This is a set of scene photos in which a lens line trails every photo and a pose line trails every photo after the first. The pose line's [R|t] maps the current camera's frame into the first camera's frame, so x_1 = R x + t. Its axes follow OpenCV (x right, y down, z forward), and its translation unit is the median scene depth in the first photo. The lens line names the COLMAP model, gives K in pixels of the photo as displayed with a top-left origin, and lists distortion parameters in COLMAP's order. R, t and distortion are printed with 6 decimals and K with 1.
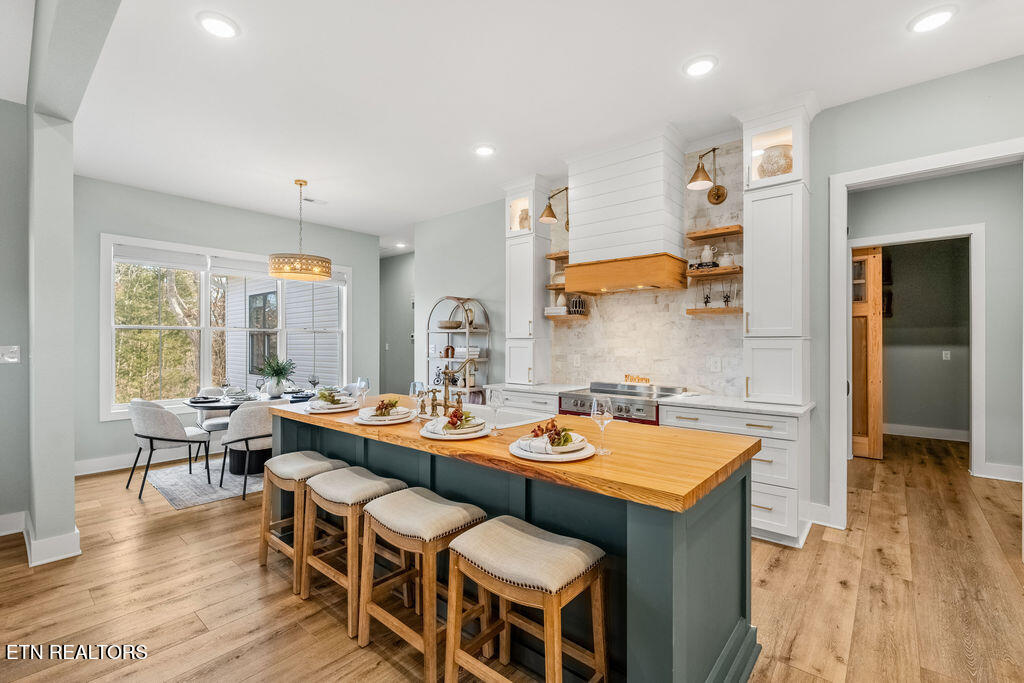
lens RADIAL K [[448.5, 0, 511.6], [0, 448.5, 342.0], [0, 0, 1]] dist [-0.002587, -0.000823]
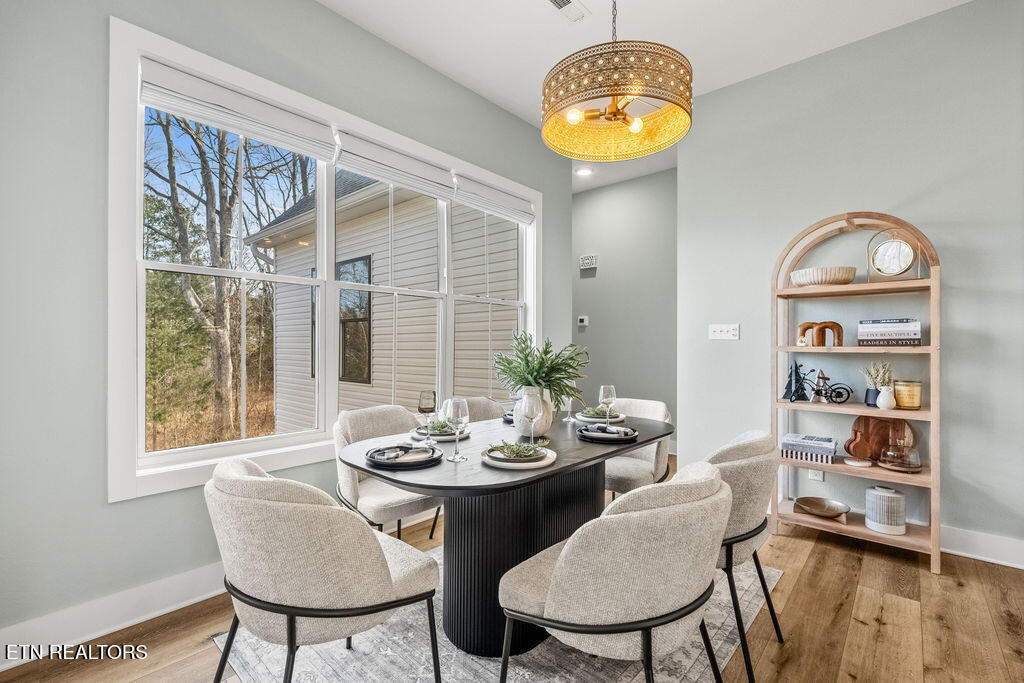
lens RADIAL K [[448.5, 0, 504.8], [0, 448.5, 346.2], [0, 0, 1]] dist [-0.002587, -0.000823]
pose [[0.999866, 0.000553, -0.016373, -0.546239], [-0.000523, 0.999998, 0.001841, 0.039606], [0.016374, -0.001832, 0.999864, 0.591286]]
